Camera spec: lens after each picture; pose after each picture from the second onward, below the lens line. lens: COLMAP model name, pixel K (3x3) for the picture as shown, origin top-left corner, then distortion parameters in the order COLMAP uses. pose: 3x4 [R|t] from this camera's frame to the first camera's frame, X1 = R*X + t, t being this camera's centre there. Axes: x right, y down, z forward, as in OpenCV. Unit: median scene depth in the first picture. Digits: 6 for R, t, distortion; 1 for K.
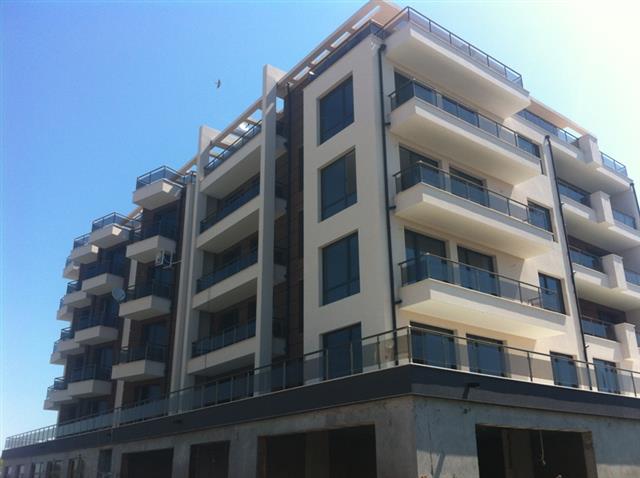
lens RADIAL K [[612.3, 0, 317.3], [0, 612.3, 238.0], [0, 0, 1]] dist [0.088286, -0.326597]
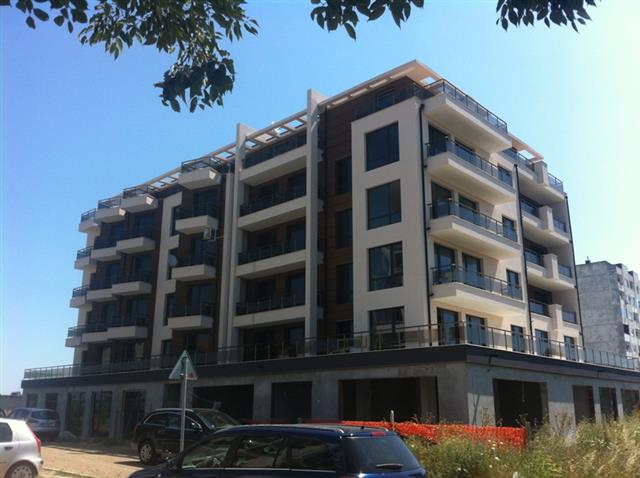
lens RADIAL K [[612.3, 0, 317.3], [0, 612.3, 238.0], [0, 0, 1]] dist [0.088286, -0.326597]
pose [[0.985992, 0.057816, 0.156451, -0.288108], [-0.073714, 0.992472, 0.097799, -0.119134], [-0.149619, -0.107962, 0.982832, -0.310664]]
